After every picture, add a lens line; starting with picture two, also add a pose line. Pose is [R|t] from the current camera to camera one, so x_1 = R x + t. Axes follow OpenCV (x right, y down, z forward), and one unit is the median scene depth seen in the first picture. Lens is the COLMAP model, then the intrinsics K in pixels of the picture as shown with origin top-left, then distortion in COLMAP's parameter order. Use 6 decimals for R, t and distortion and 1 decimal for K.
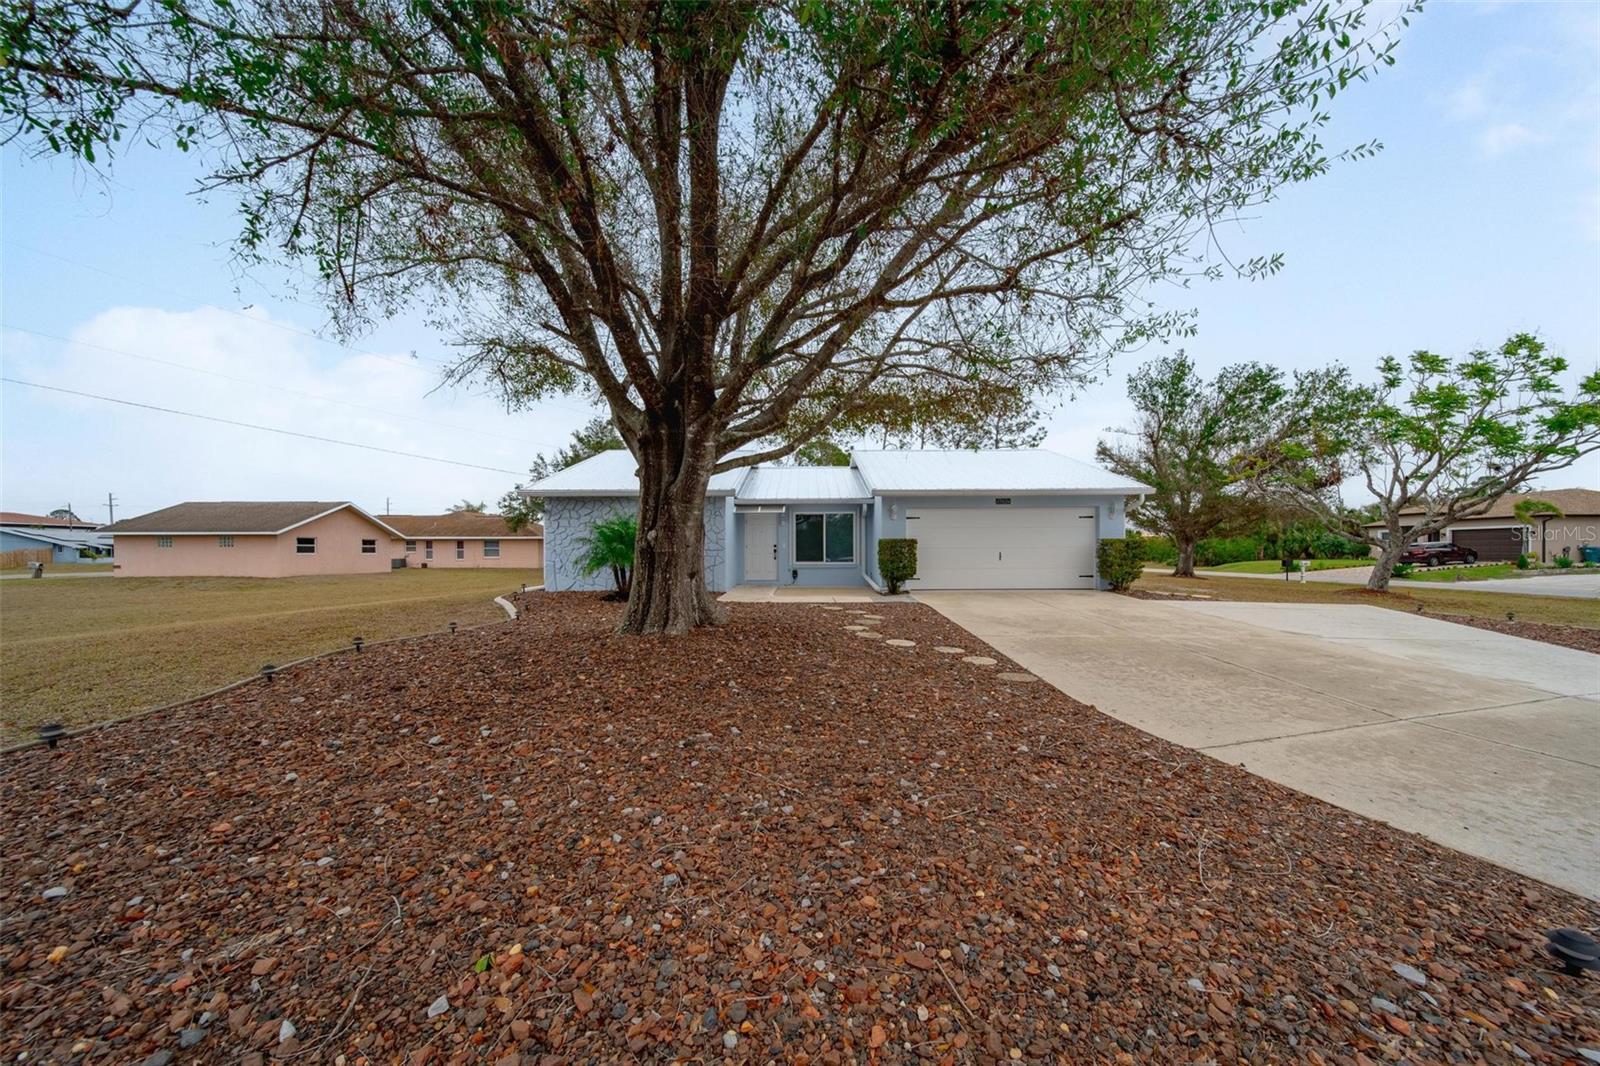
lens RADIAL K [[538.1, 0, 800.0], [0, 538.1, 533.0], [0, 0, 1]] dist [0.000489, -0.000033]
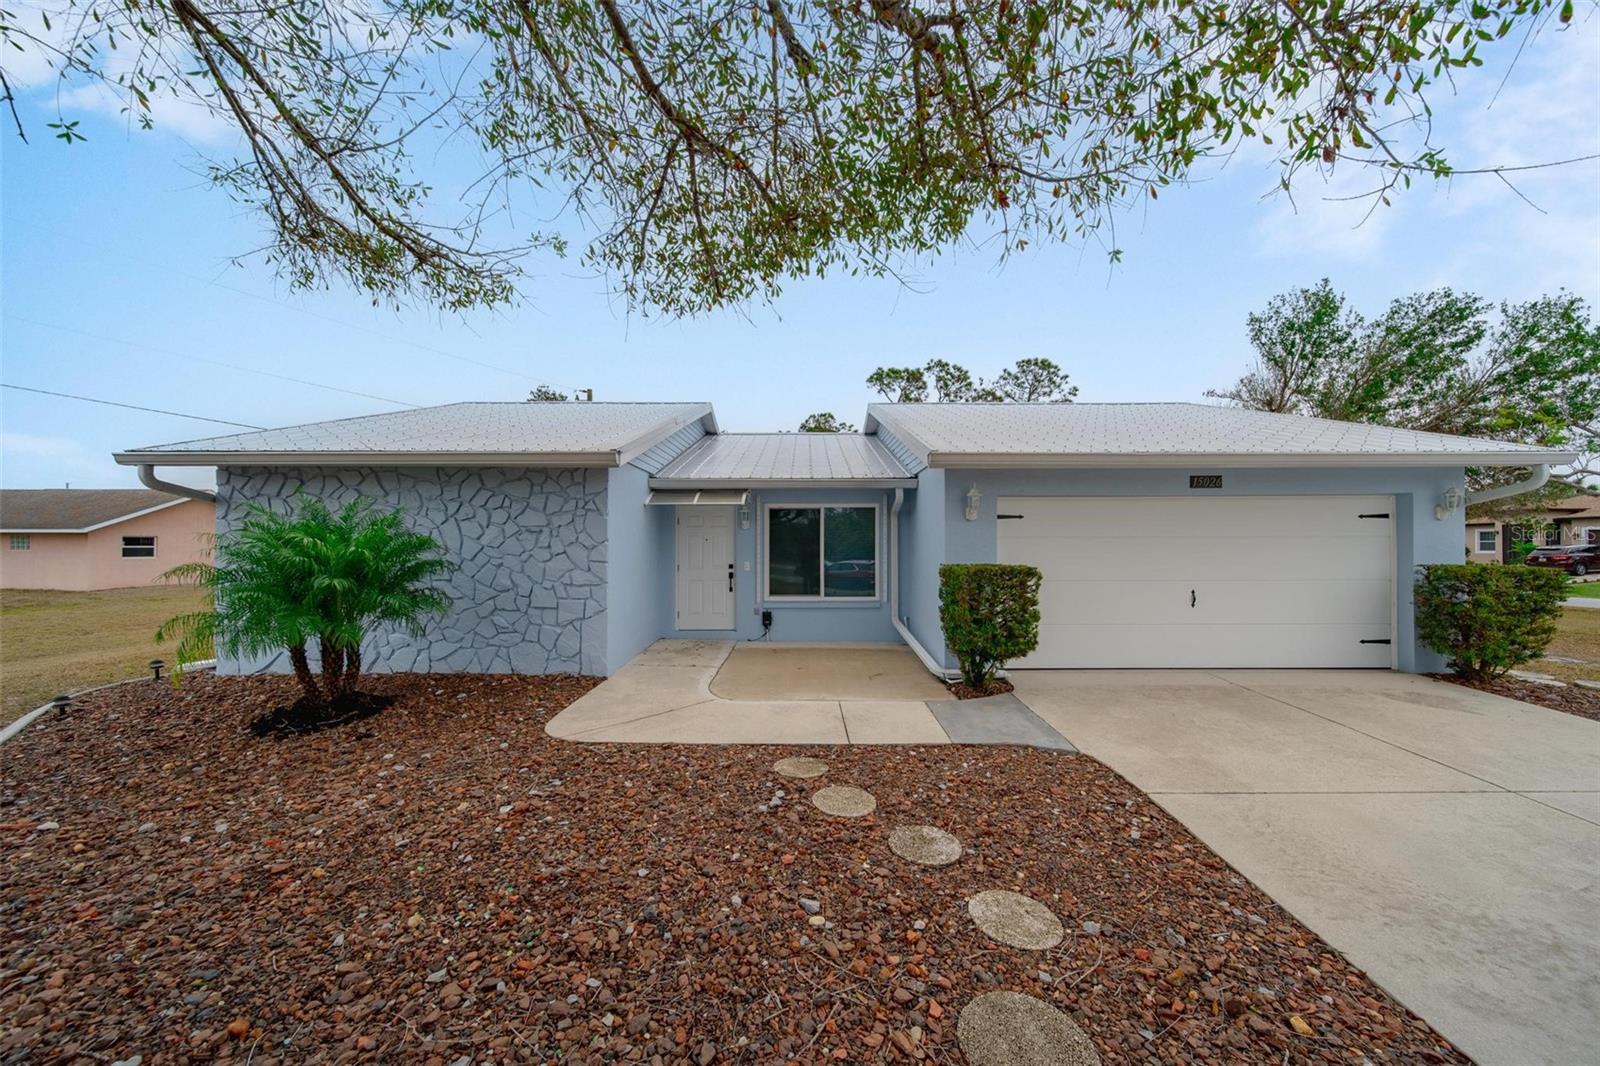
lens RADIAL K [[559.8, 0, 804.0], [0, 559.8, 544.7], [0, 0, 1]] dist [0.000125, -0.000018]
pose [[0.999936, 0.002750, 0.011009, 0.013619], [-0.003093, 0.999506, 0.031273, -0.010164], [-0.010917, -0.031305, 0.999450, 0.280337]]
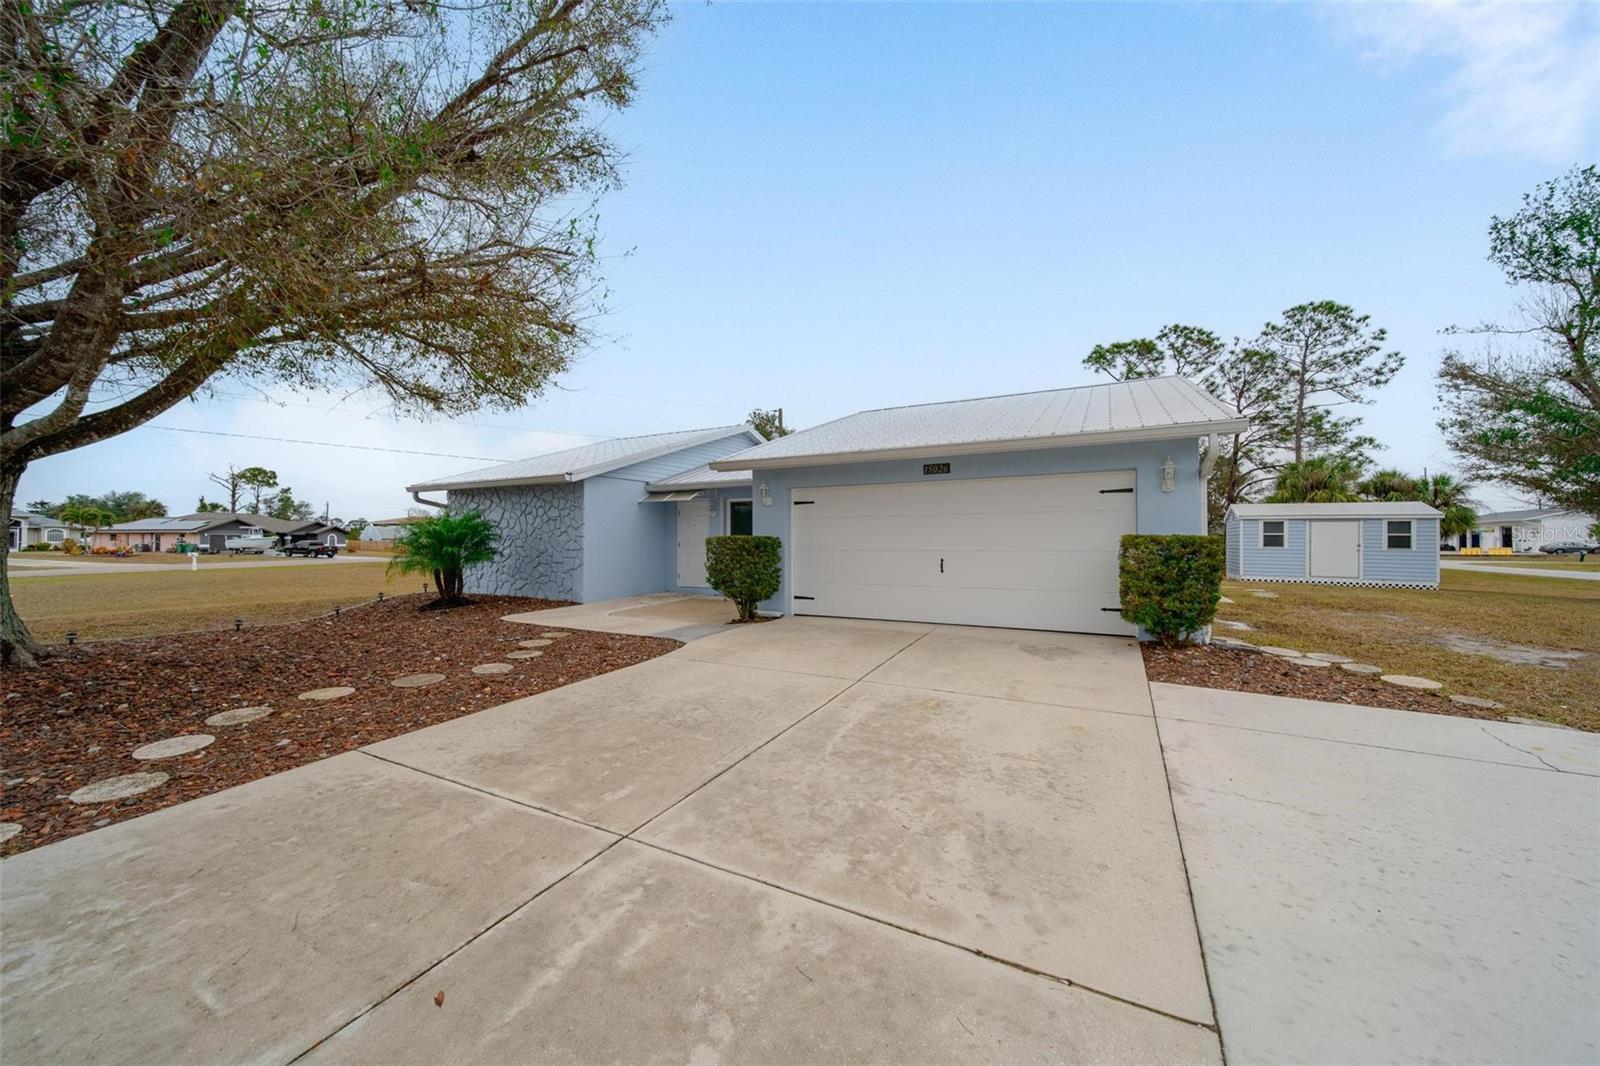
lens RADIAL K [[553.7, 0, 800.0], [0, 553.7, 533.0], [0, 0, 1]] dist [-0.000452, -0.000106]
pose [[0.892073, -0.003934, -0.451873, 0.278087], [0.011406, 0.999840, 0.013813, -0.000773], [0.451746, -0.017477, 0.891975, 0.226171]]
